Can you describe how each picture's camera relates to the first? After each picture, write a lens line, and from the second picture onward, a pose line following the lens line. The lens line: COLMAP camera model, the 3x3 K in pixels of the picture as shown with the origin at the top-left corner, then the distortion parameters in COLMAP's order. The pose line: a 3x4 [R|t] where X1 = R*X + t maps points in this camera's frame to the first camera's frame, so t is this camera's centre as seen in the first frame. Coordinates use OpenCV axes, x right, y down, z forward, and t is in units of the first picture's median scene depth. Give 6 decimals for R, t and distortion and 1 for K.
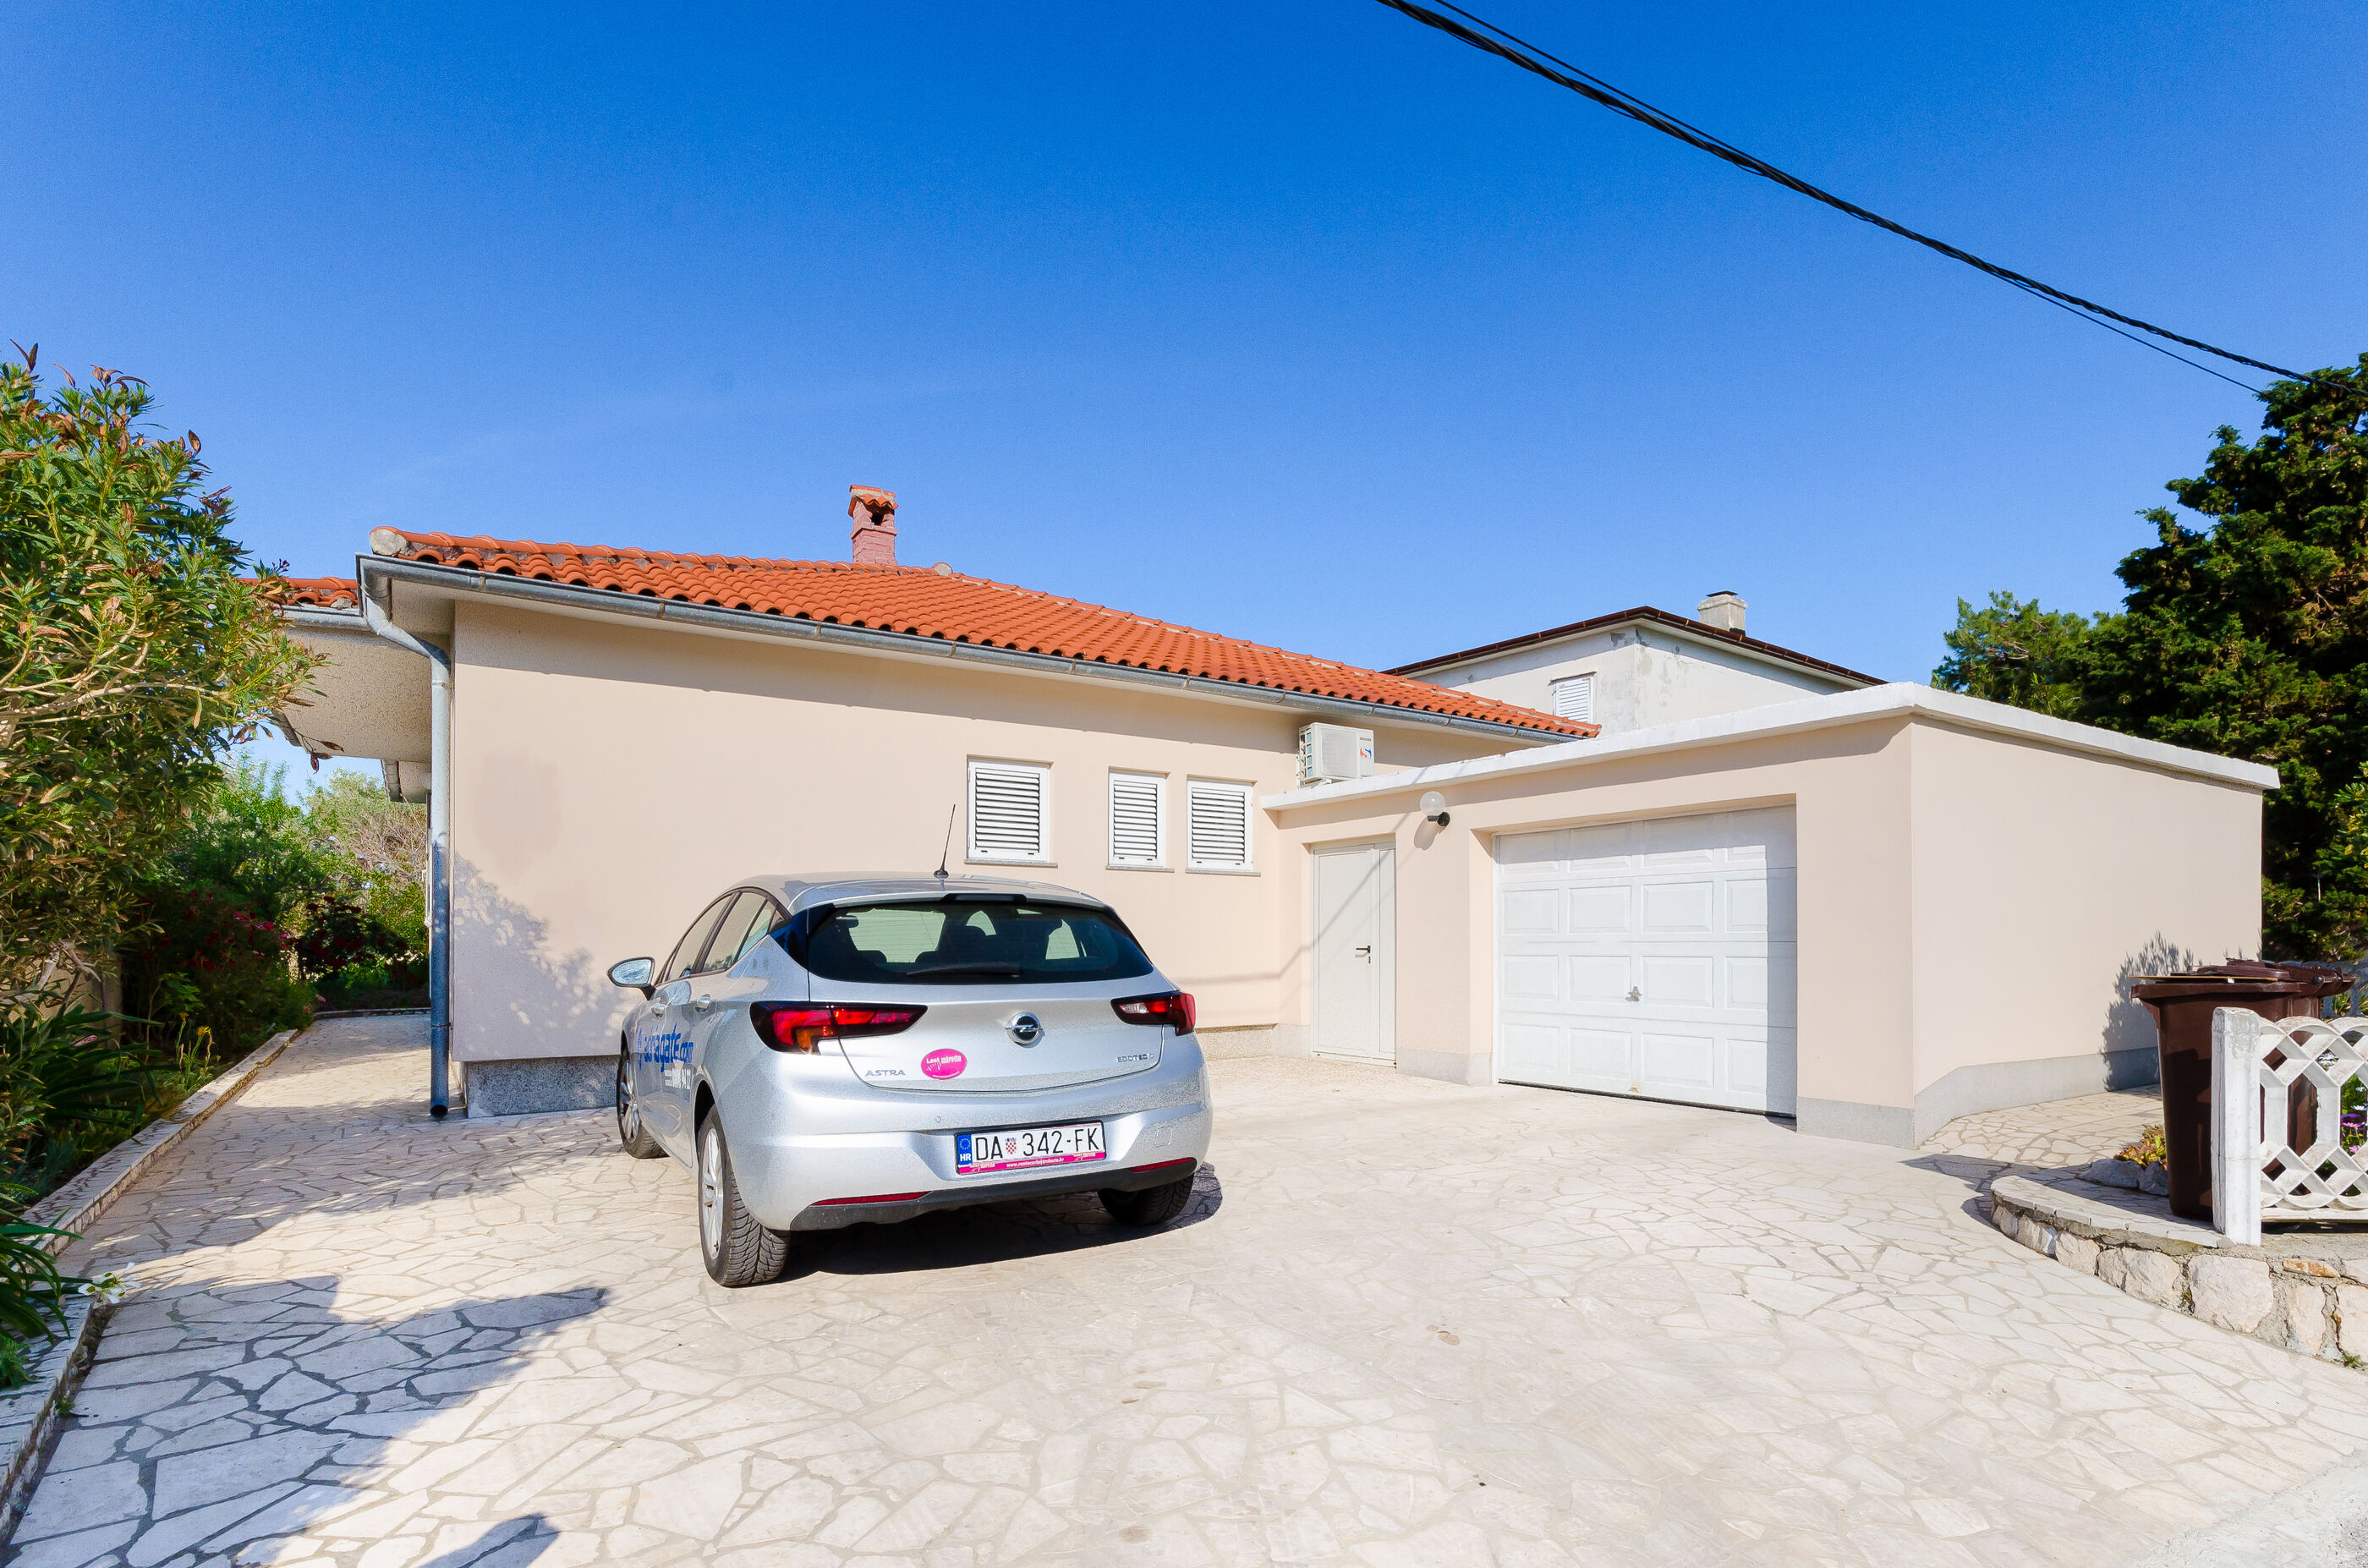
lens RADIAL K [[1060.2, 0, 1184.0], [0, 1060.2, 784.0], [0, 0, 1]] dist [0.004214, 0.001565]
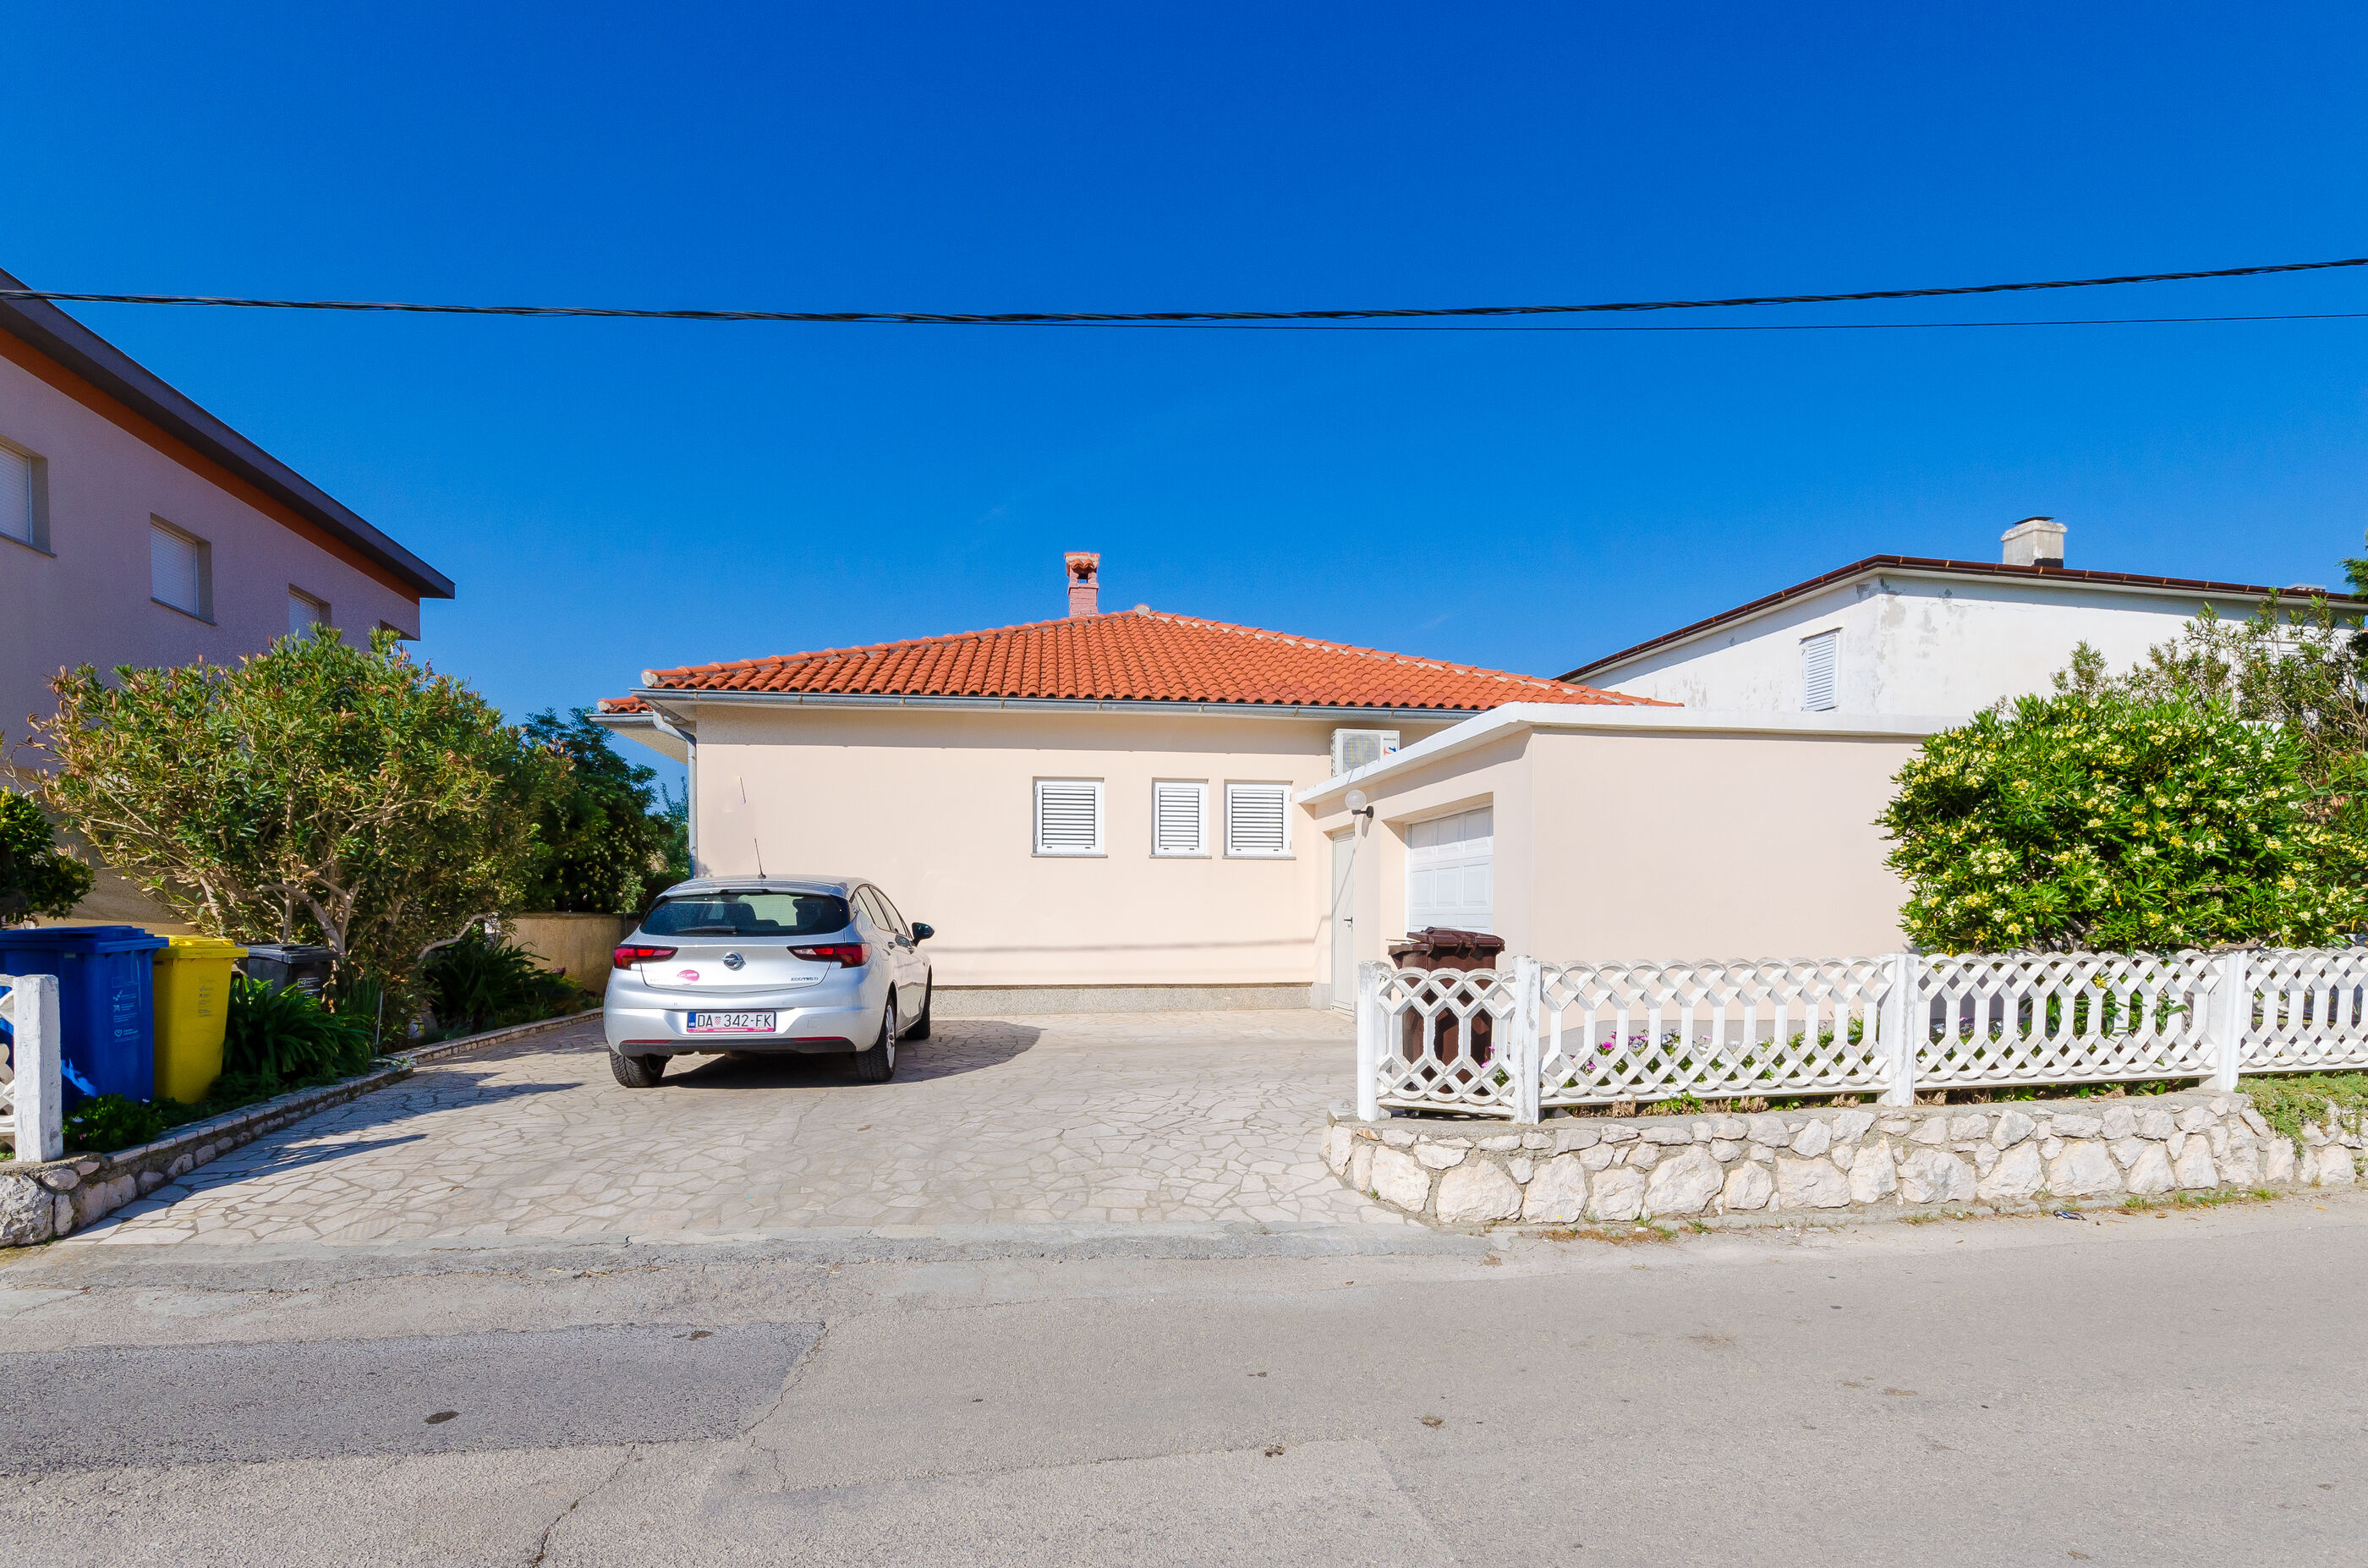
lens RADIAL K [[999.9, 0, 1184.0], [0, 999.9, 784.0], [0, 0, 1]] dist [-0.000230, 0.000081]
pose [[0.928248, -0.047898, -0.368865, 0.426393], [0.055247, 0.998429, 0.009380, -0.018751], [0.367836, -0.029085, 0.929436, -0.117949]]
